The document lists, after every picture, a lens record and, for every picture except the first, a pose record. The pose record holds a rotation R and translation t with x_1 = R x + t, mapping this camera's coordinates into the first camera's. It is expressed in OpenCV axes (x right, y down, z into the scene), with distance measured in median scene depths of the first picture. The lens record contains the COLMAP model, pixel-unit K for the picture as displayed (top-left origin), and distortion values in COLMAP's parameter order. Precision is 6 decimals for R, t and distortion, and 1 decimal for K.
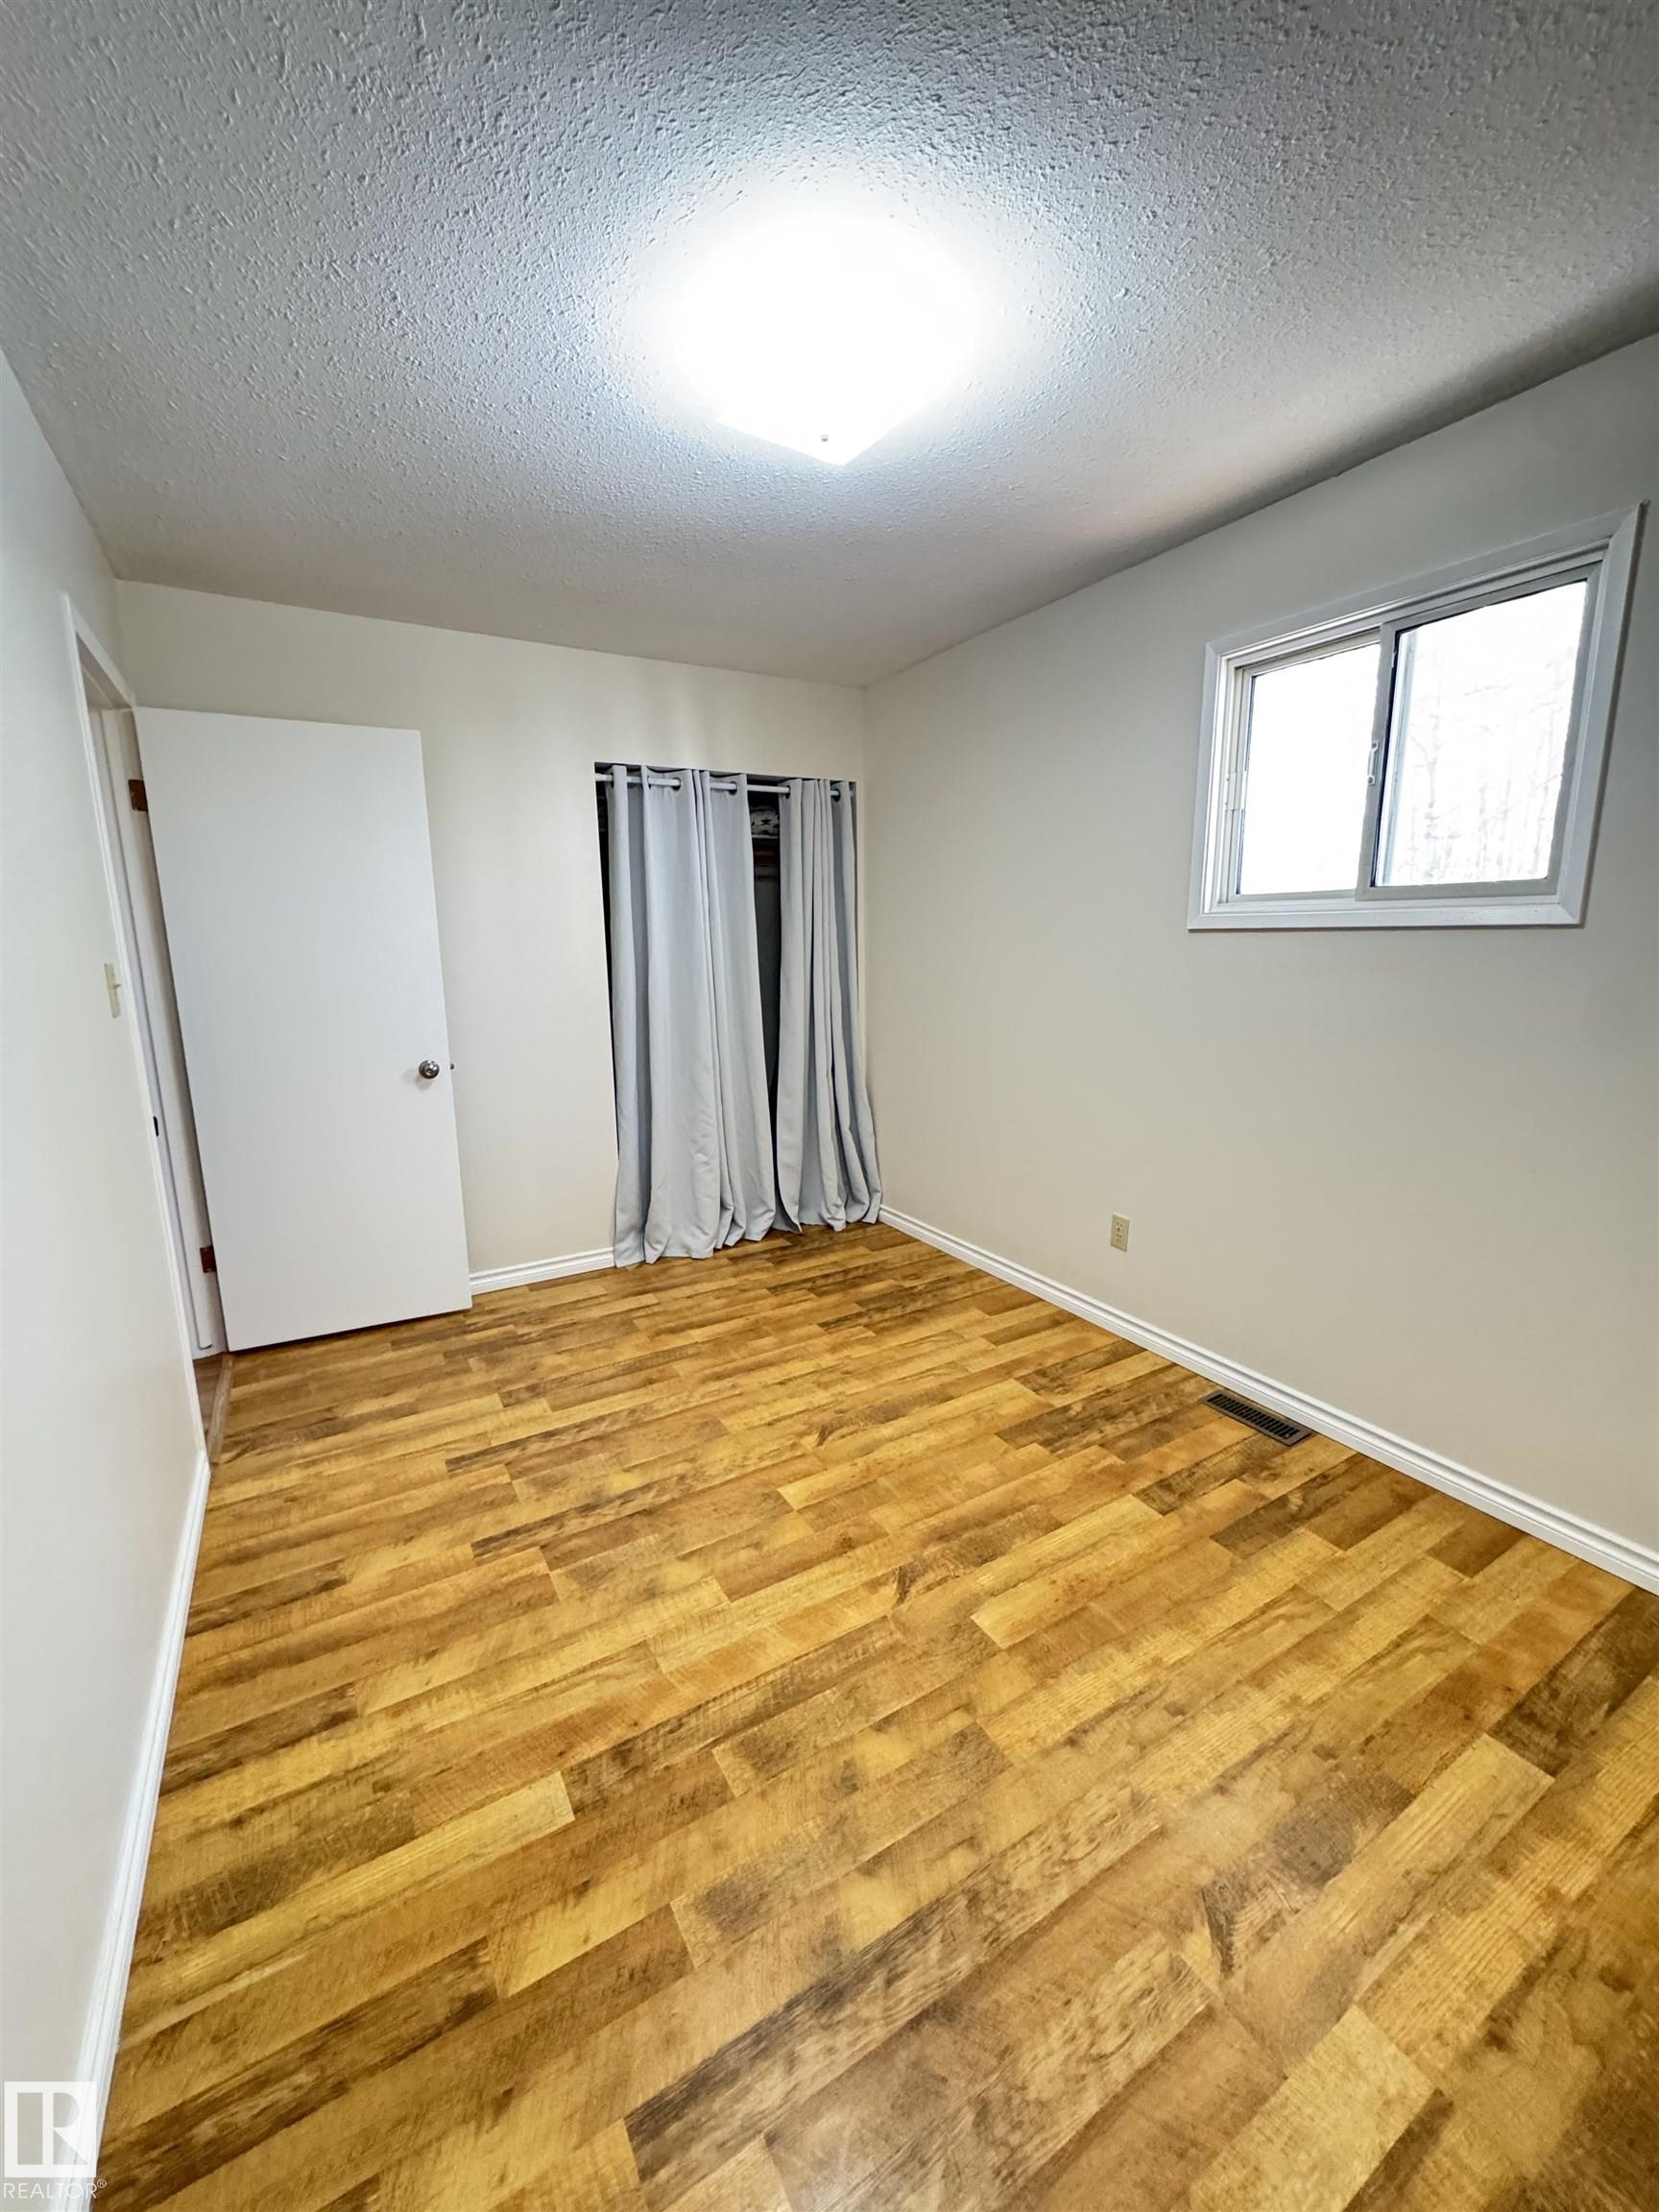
lens RADIAL K [[875.3, 0, 829.5], [0, 875.3, 1106.0], [0, 0, 1]] dist [-0.008651, -0.000077]
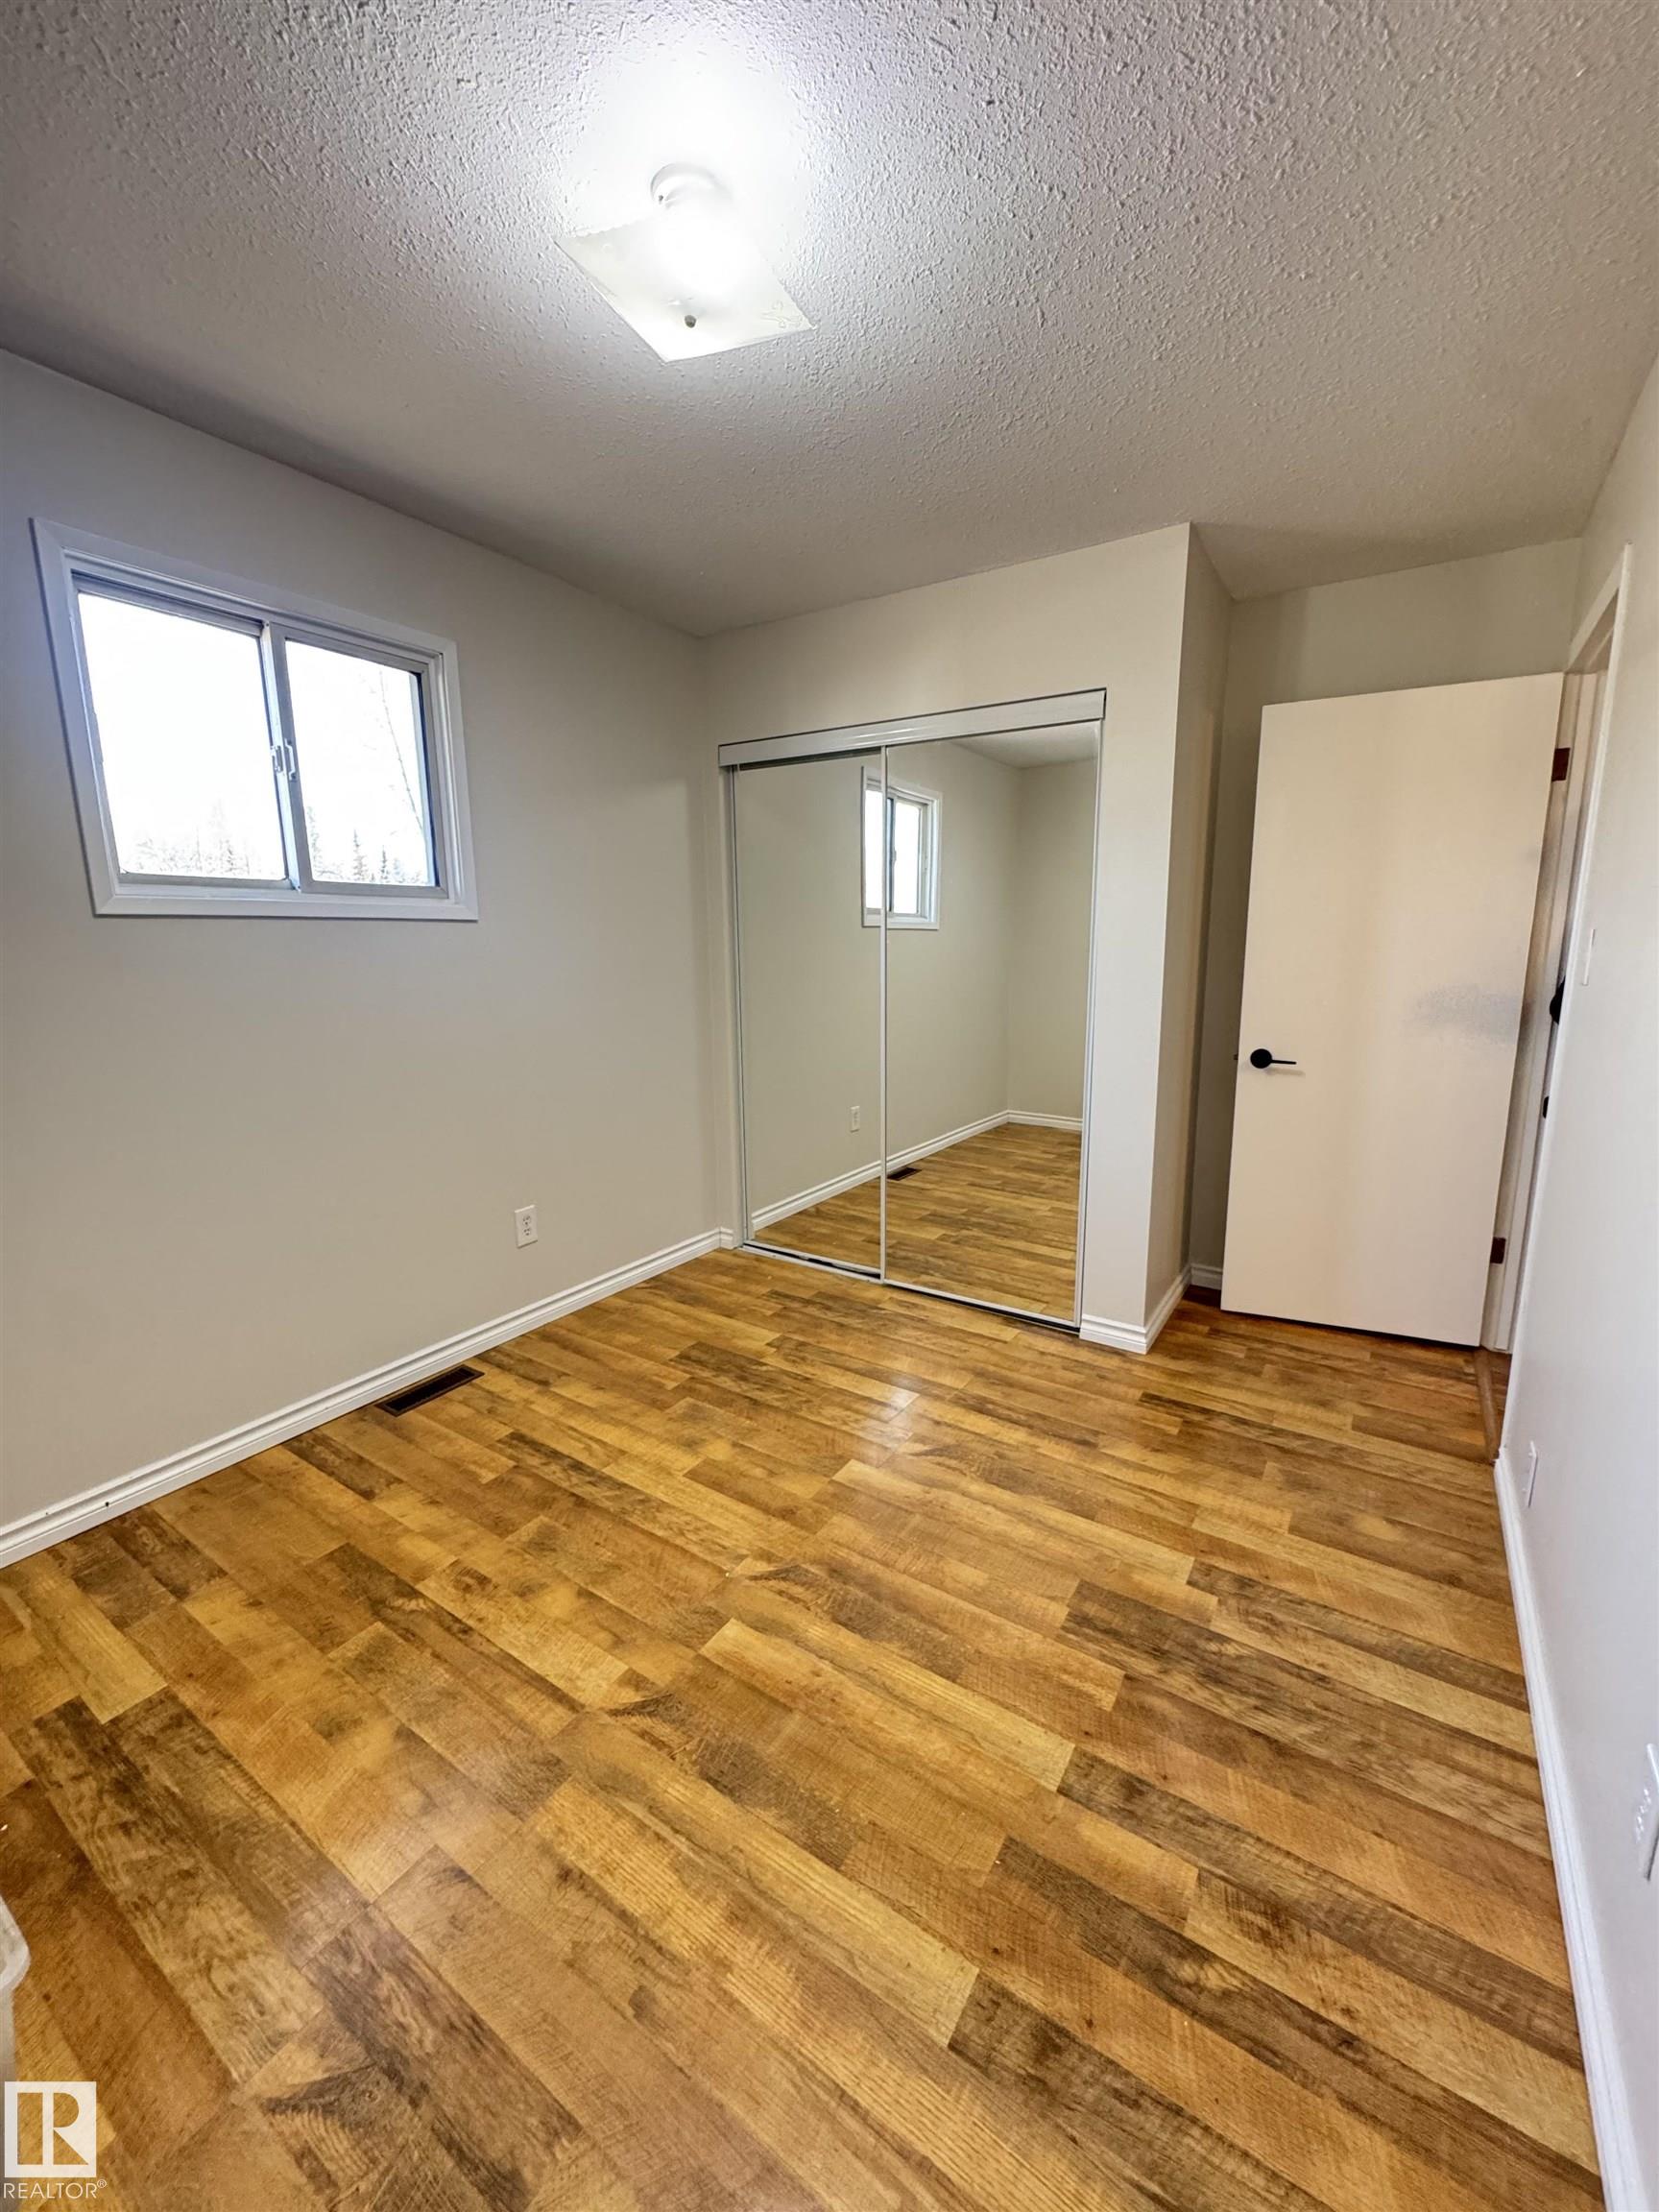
lens RADIAL K [[872.2, 0, 839.6], [0, 872.2, 1093.6], [0, 0, 1]] dist [-0.001534, -0.000442]
pose [[0.437402, 0.170254, -0.883002, 0.713903], [-0.173822, 0.979403, 0.102738, -0.084507], [0.882307, 0.108548, 0.457987, 0.430340]]
